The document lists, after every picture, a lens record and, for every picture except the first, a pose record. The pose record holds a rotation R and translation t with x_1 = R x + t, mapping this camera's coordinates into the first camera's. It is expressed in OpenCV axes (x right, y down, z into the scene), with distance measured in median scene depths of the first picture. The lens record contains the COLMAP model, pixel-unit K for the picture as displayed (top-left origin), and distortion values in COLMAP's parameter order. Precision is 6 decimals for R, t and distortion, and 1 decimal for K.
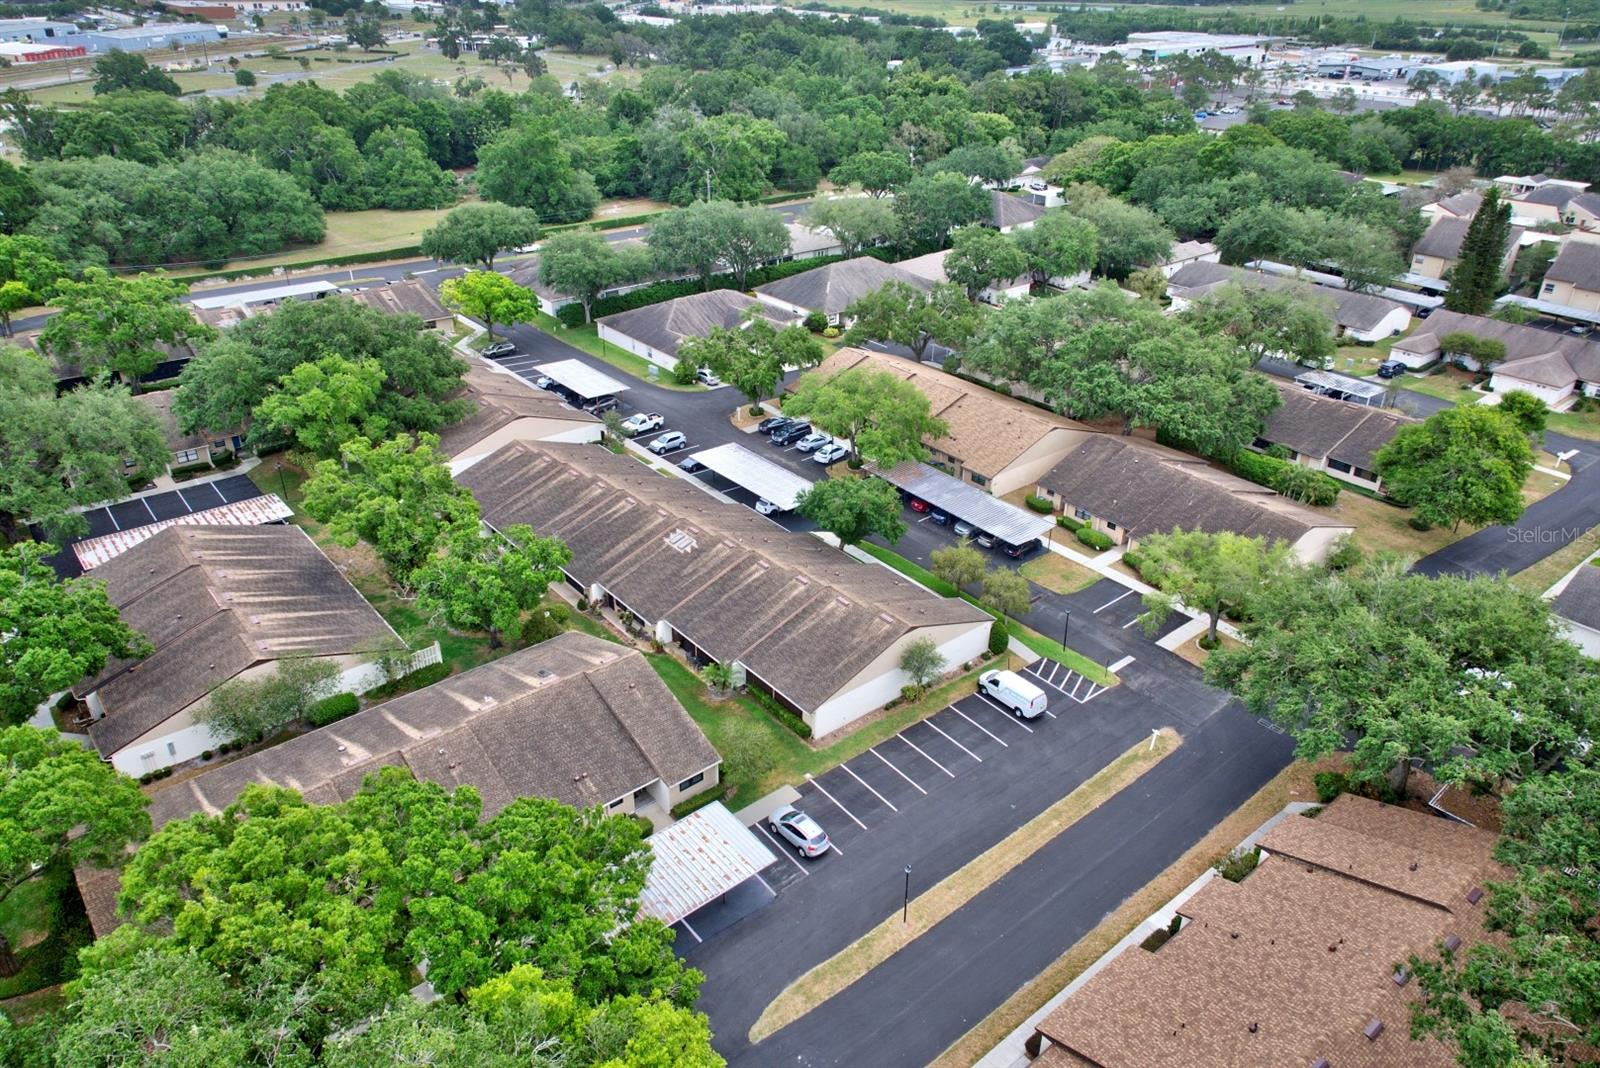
lens RADIAL K [[1072.9, 0, 801.4], [0, 1072.9, 539.3], [0, 0, 1]] dist [0.054357, -0.021956]
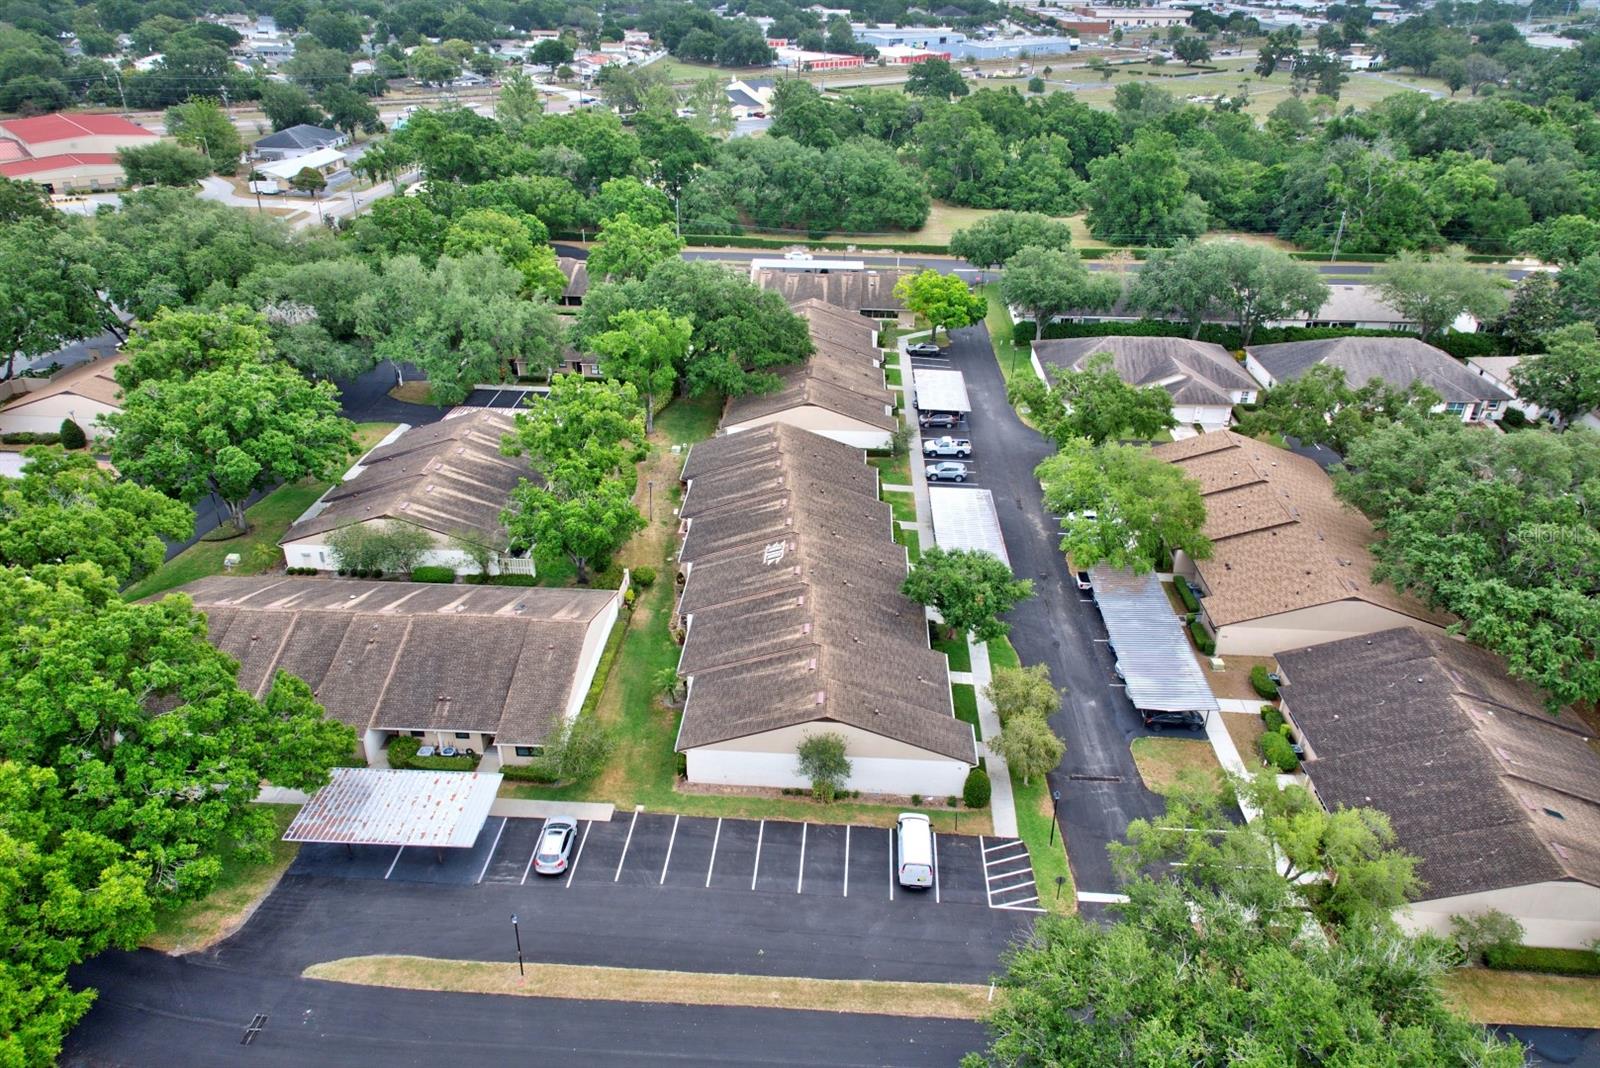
lens RADIAL K [[1072.9, 0, 795.4], [0, 1072.9, 527.3], [0, 0, 1]] dist [0.054357, -0.021956]
pose [[0.731136, 0.313811, -0.605774, 0.367100], [-0.326998, 0.940484, 0.092534, -0.088204], [0.598759, 0.130432, 0.790238, 0.181660]]
